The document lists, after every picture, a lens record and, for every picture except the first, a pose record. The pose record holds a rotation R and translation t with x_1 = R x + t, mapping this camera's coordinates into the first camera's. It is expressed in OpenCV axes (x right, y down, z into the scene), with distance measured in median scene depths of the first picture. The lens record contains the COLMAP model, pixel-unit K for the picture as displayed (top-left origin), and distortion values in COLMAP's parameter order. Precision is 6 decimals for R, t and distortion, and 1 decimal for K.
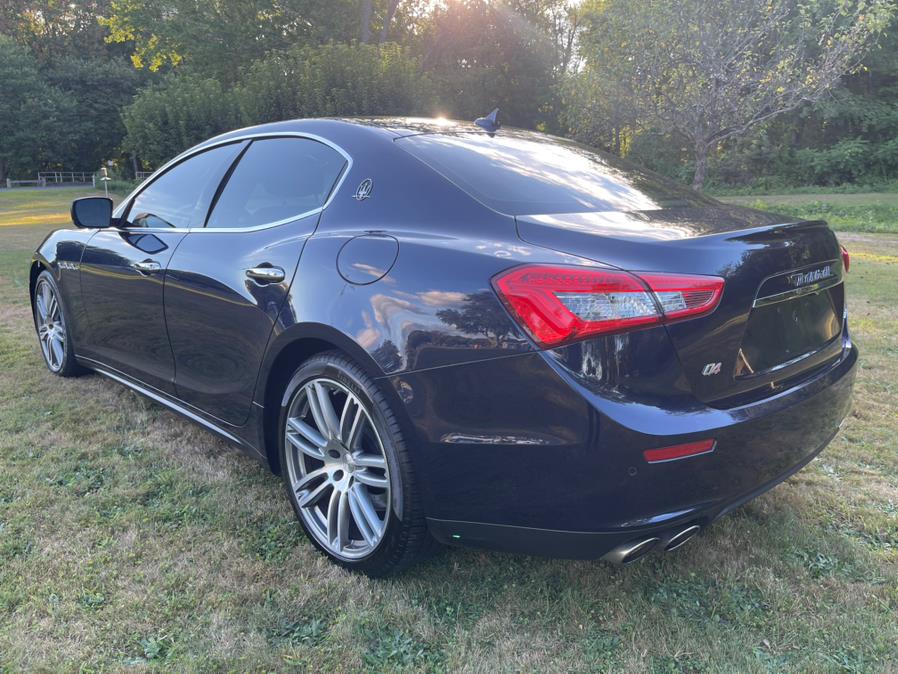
lens RADIAL K [[684.7, 0, 445.5], [0, 684.7, 334.9], [0, 0, 1]] dist [0.082371, -0.122365]
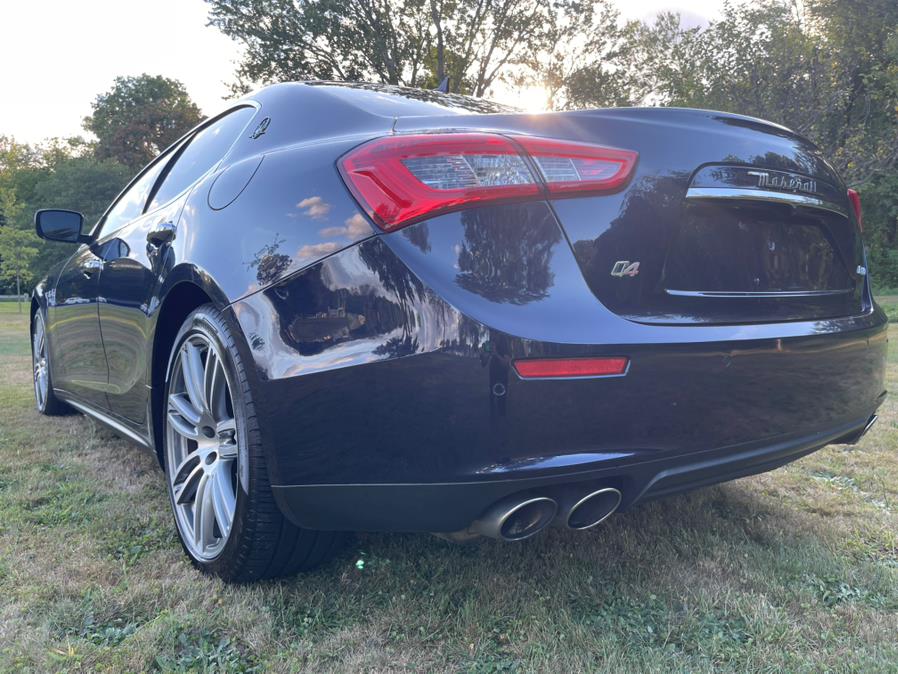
lens RADIAL K [[684.7, 0, 445.5], [0, 684.7, 334.9], [0, 0, 1]] dist [0.082371, -0.122365]
pose [[0.992504, -0.002797, -0.122181, 0.217714], [-0.017614, 0.986027, -0.165651, 0.187762], [0.120937, 0.166562, 0.978586, 0.202508]]
